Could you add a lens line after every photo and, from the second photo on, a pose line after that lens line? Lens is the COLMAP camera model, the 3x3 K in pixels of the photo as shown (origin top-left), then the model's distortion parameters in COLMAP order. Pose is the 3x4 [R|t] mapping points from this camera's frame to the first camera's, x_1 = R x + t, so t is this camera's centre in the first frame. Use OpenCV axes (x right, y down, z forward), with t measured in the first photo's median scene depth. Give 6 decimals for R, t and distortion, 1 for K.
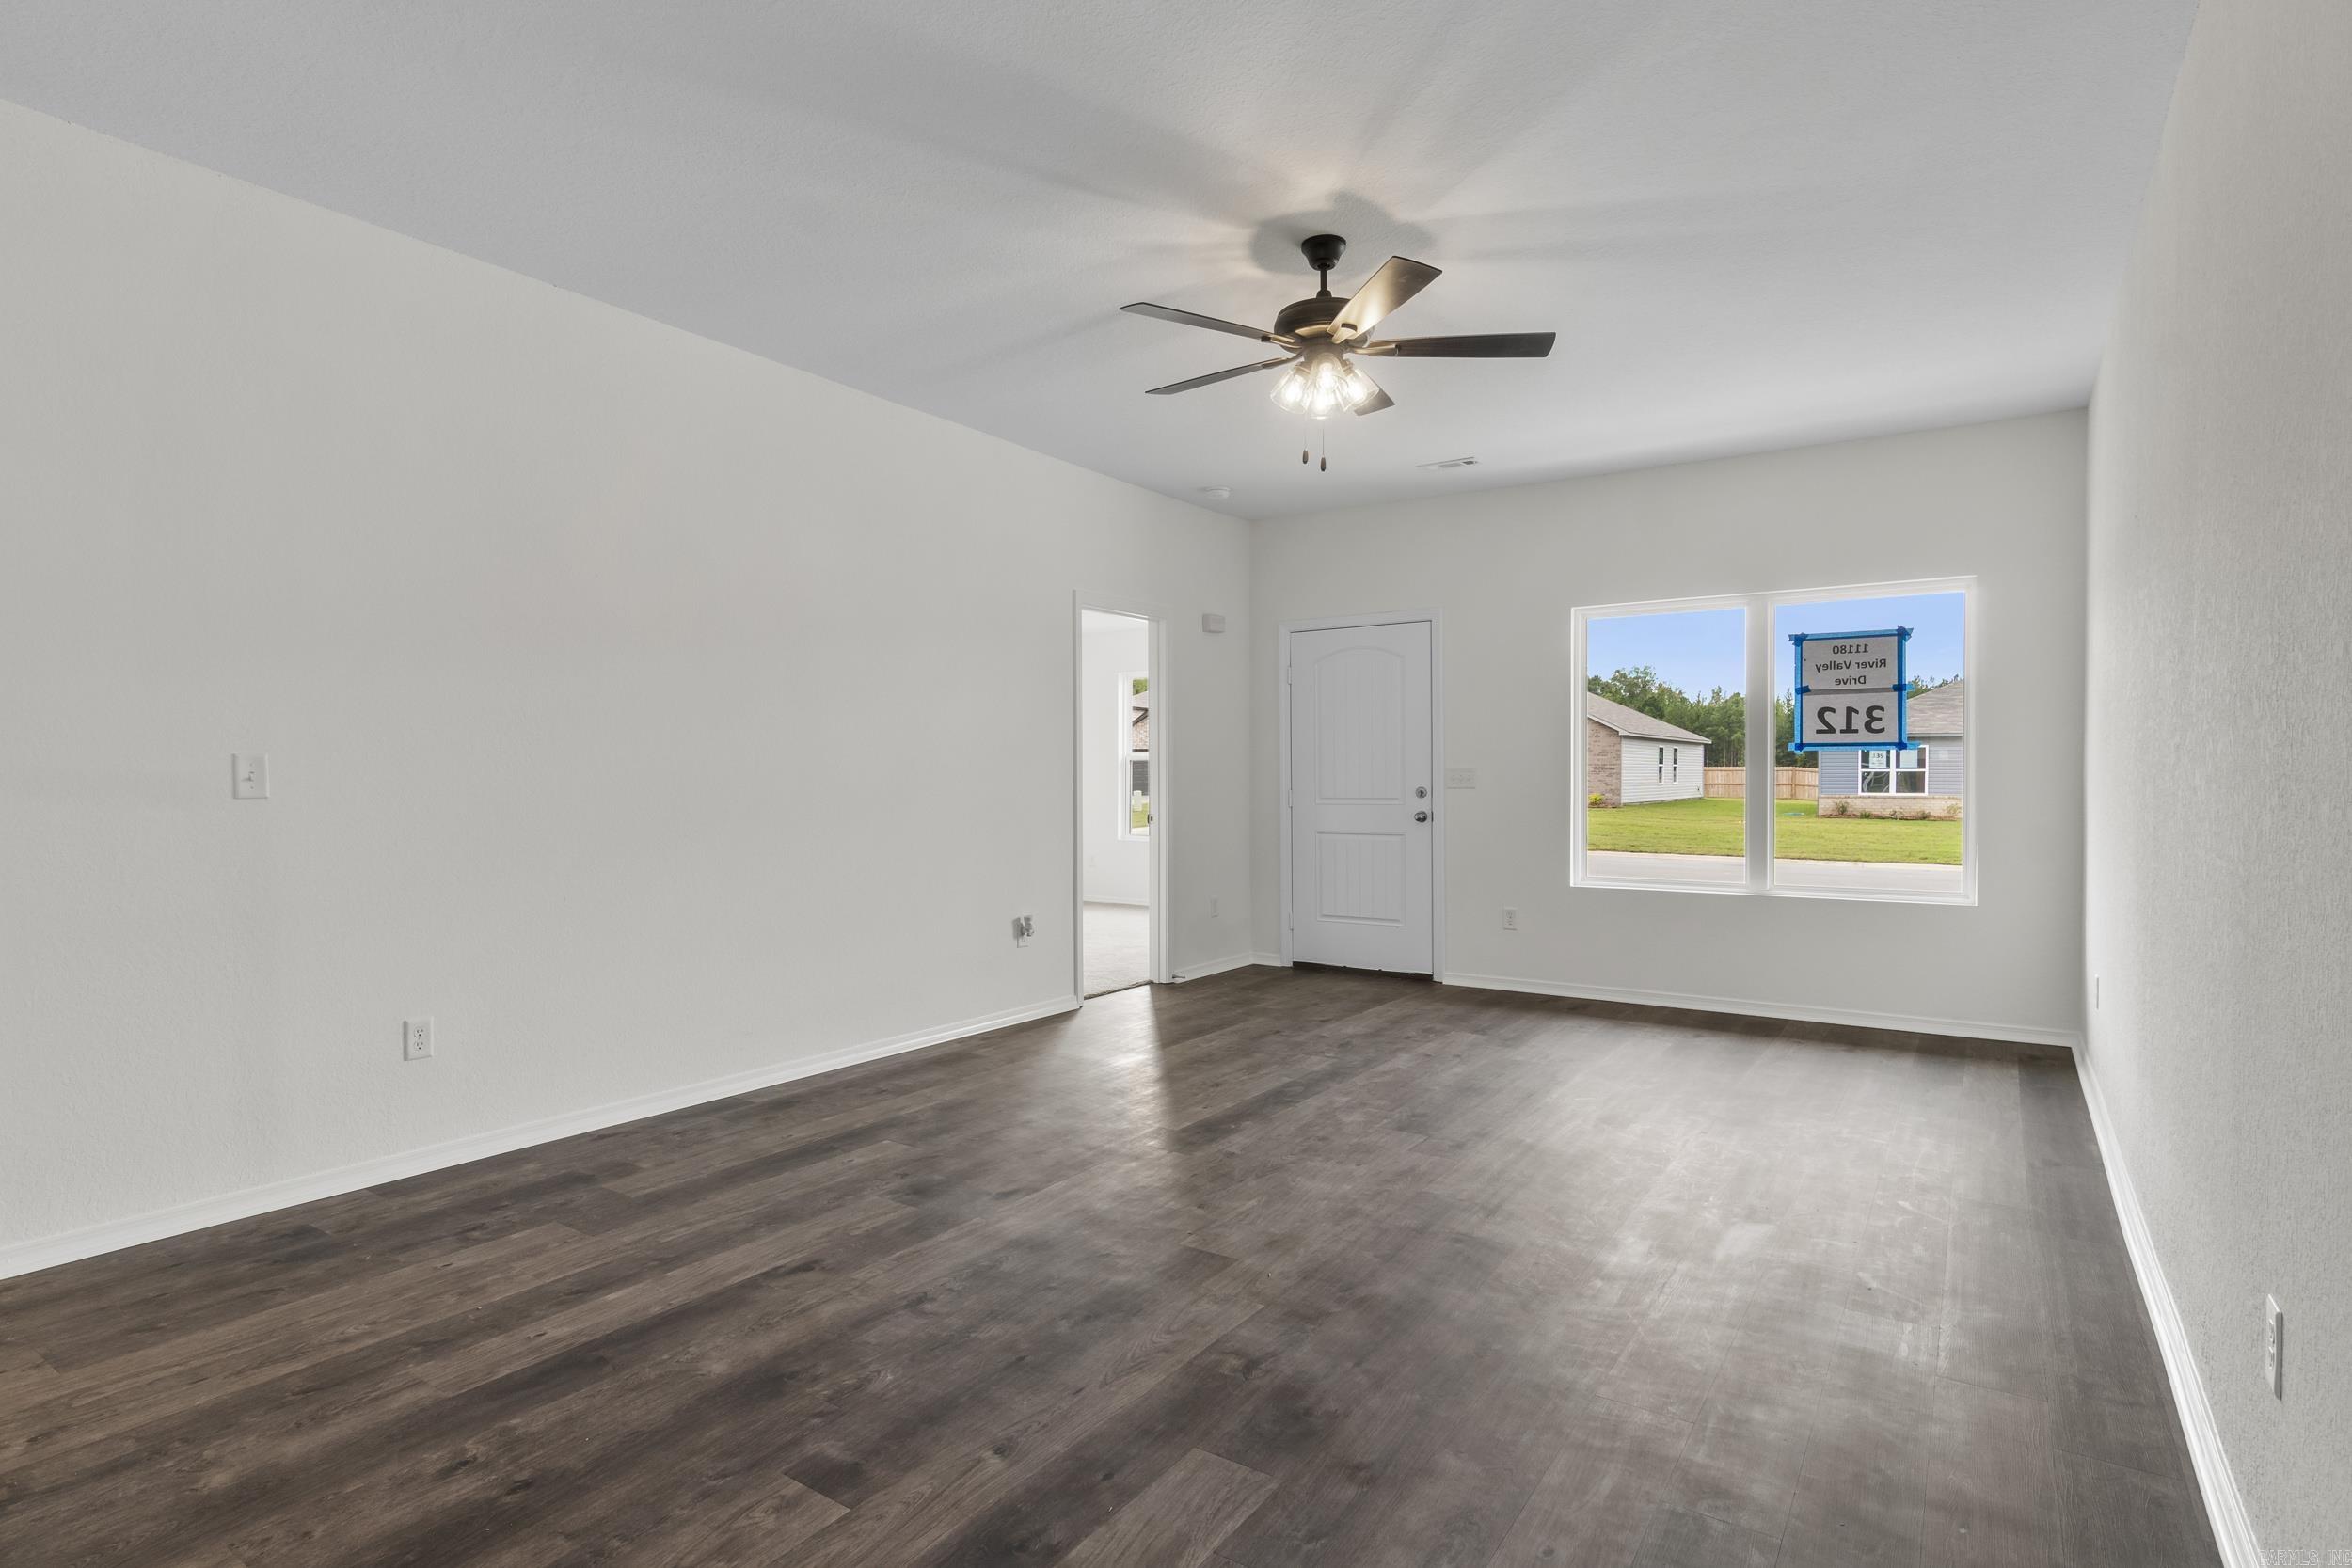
lens RADIAL K [[1194.8, 0, 1161.8], [0, 1194.8, 810.4], [0, 0, 1]] dist [-0.001333, -0.000364]
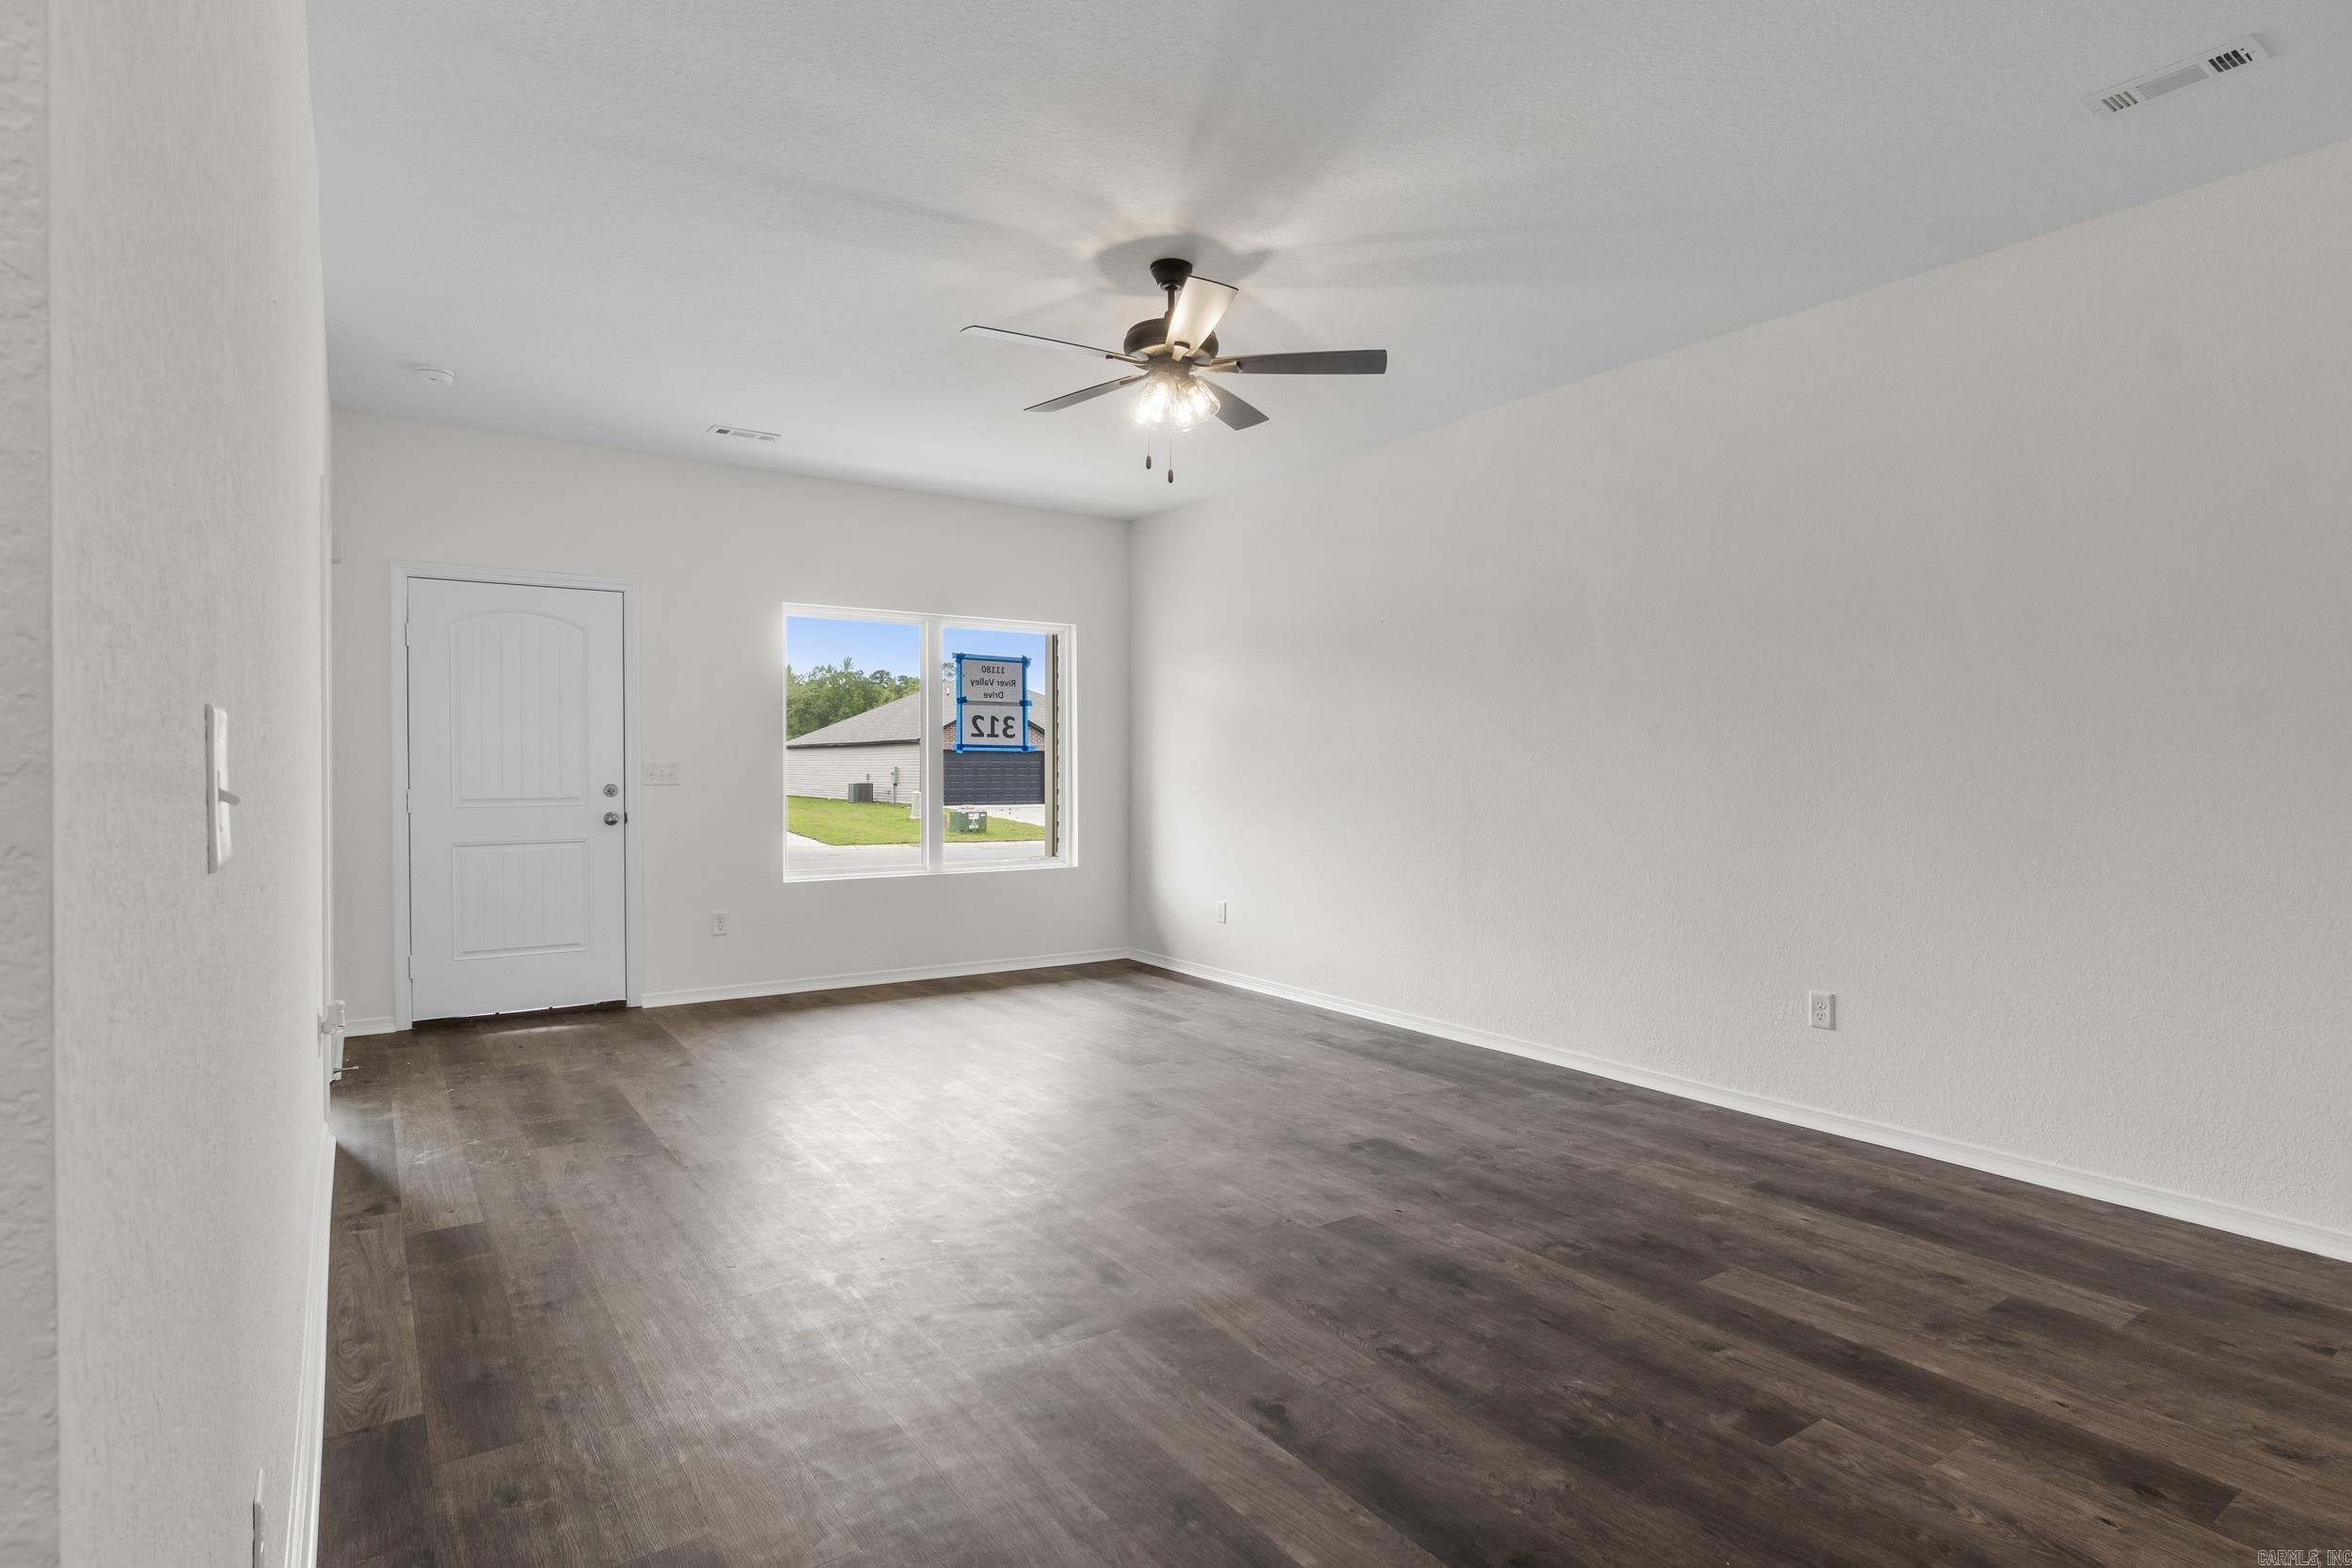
lens RADIAL K [[1196.8, 0, 1140.2], [0, 1196.8, 787.7], [0, 0, 1]] dist [-0.004889, -0.000482]
pose [[0.372802, -0.012247, 0.927830, -0.533651], [0.024728, 0.999689, 0.003260, -0.012526], [-0.927581, 0.021728, 0.372989, 0.400598]]
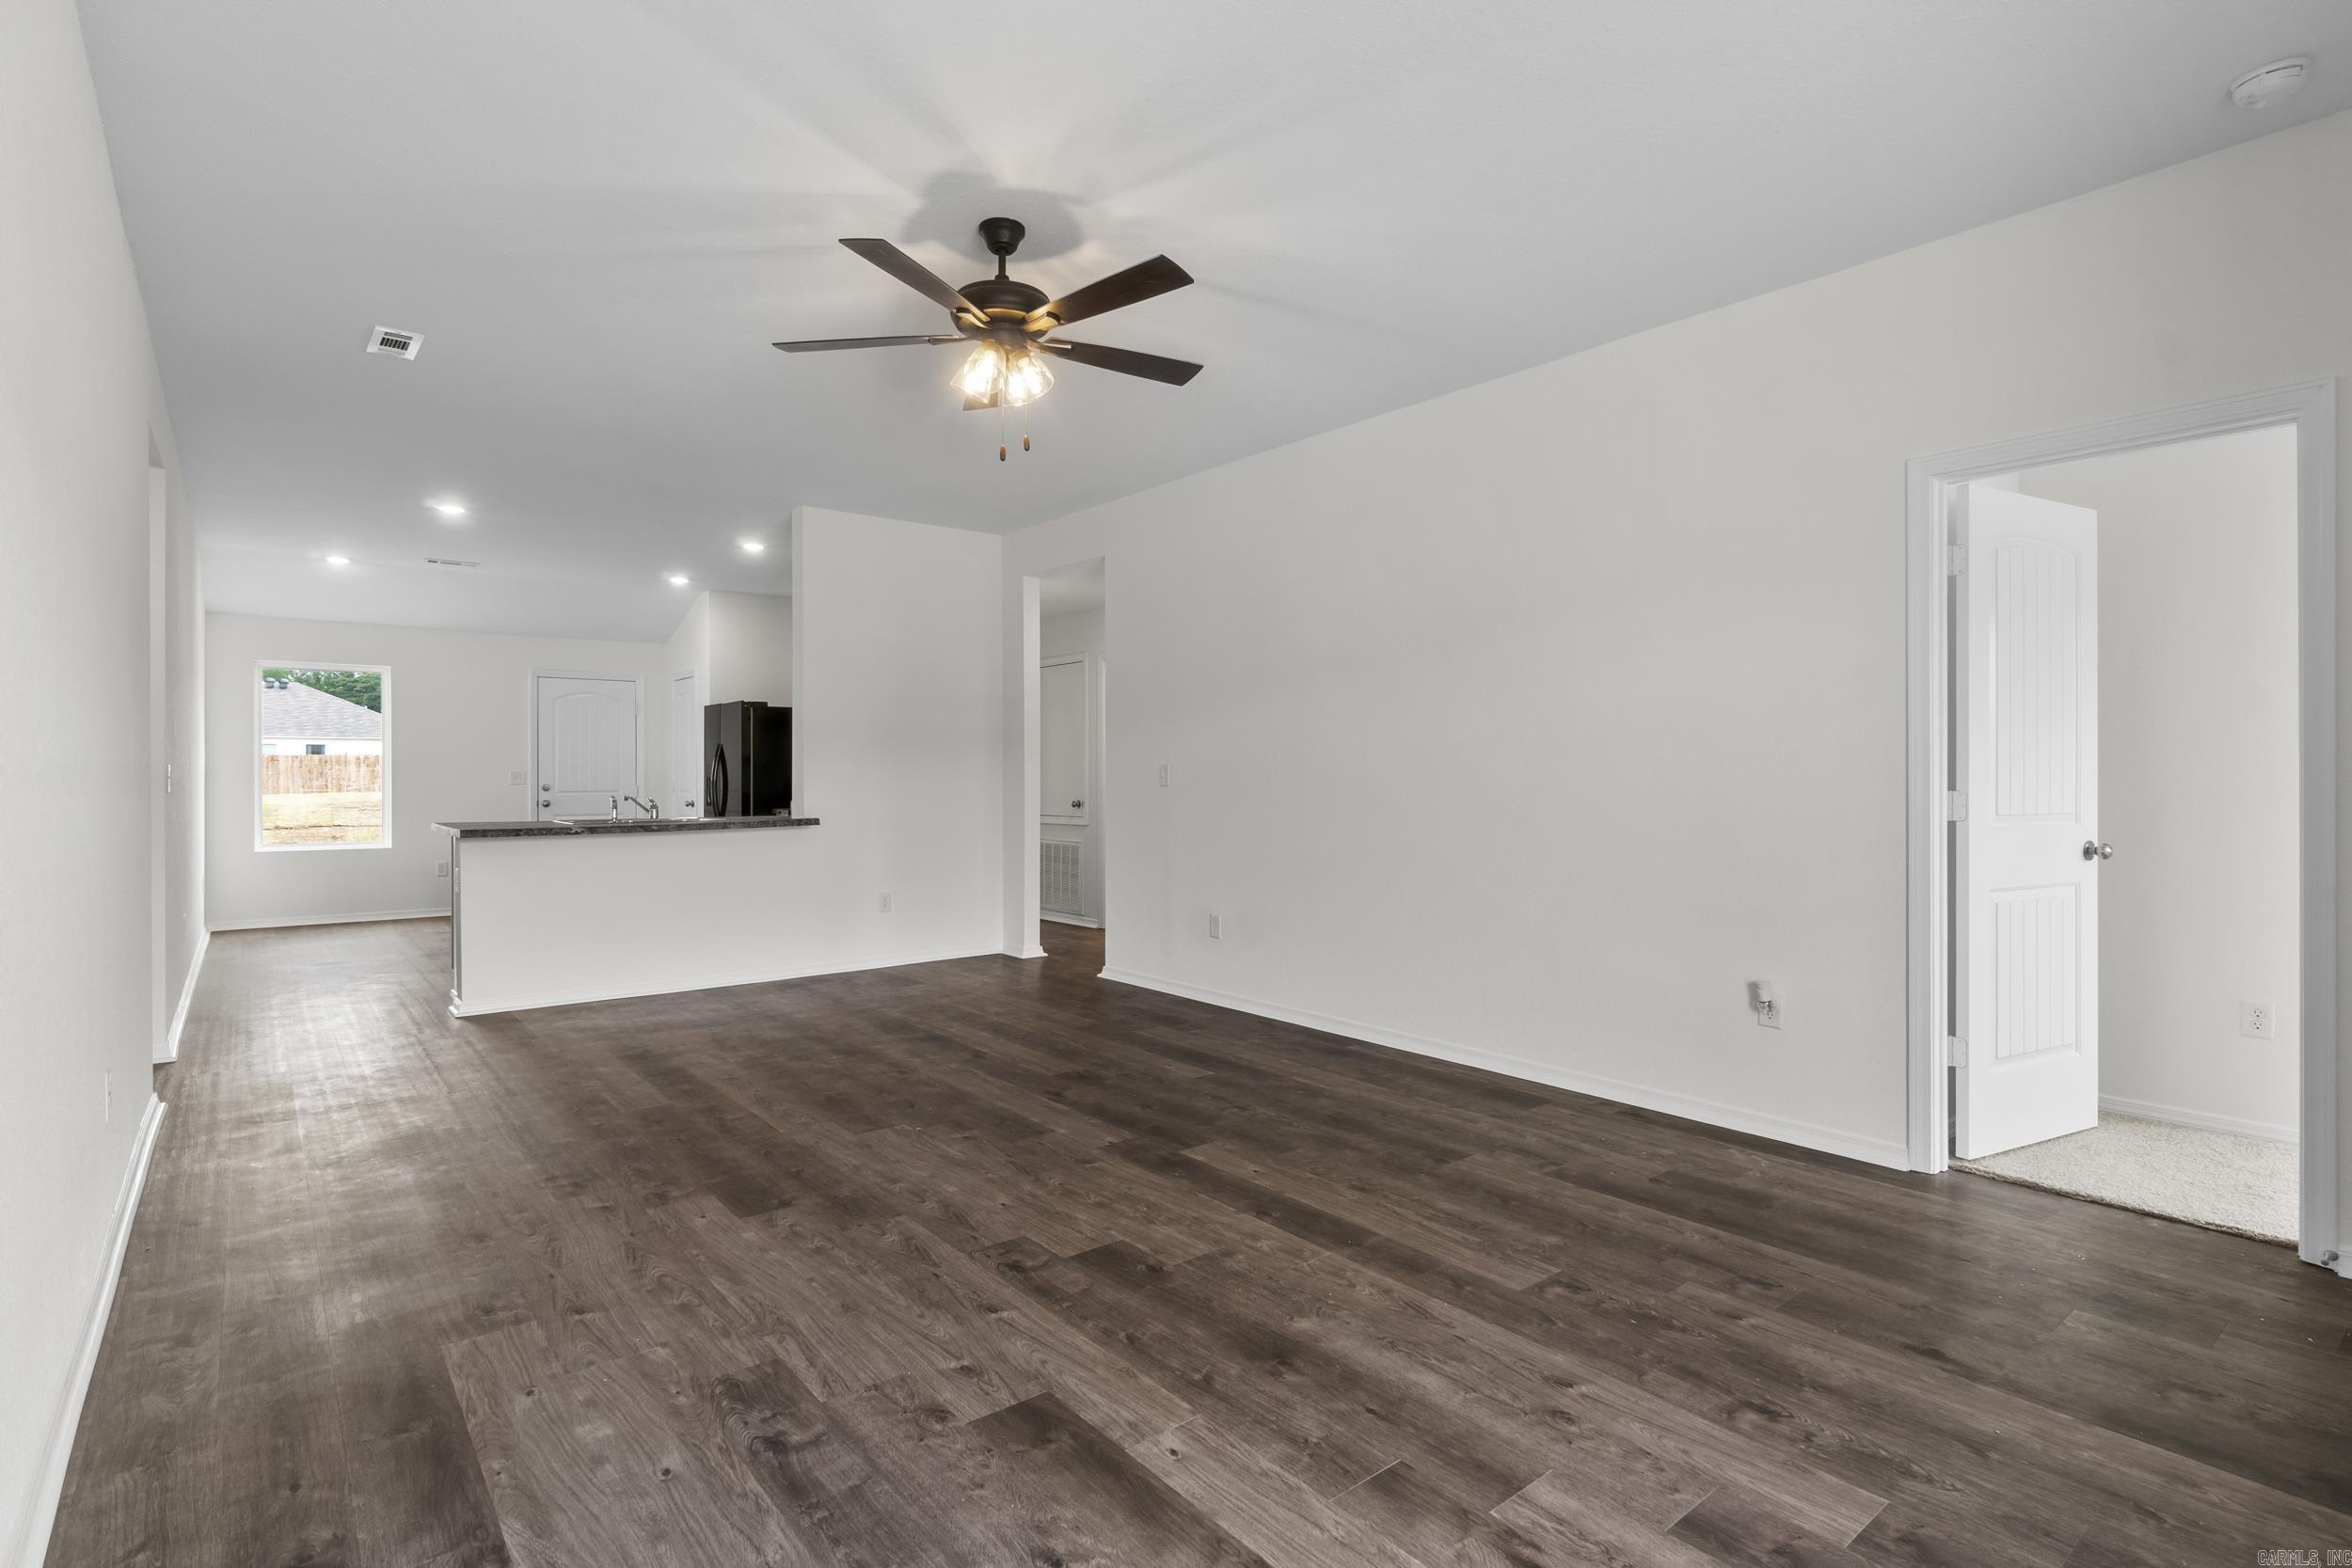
lens RADIAL K [[1124.7, 0, 1144.2], [0, 1124.7, 774.2], [0, 0, 1]] dist [-0.002459, -0.000858]
pose [[-0.288114, -0.000504, -0.957596, 0.613148], [-0.027681, 0.999586, 0.007802, -0.024155], [0.957196, 0.028755, -0.288009, 0.865522]]
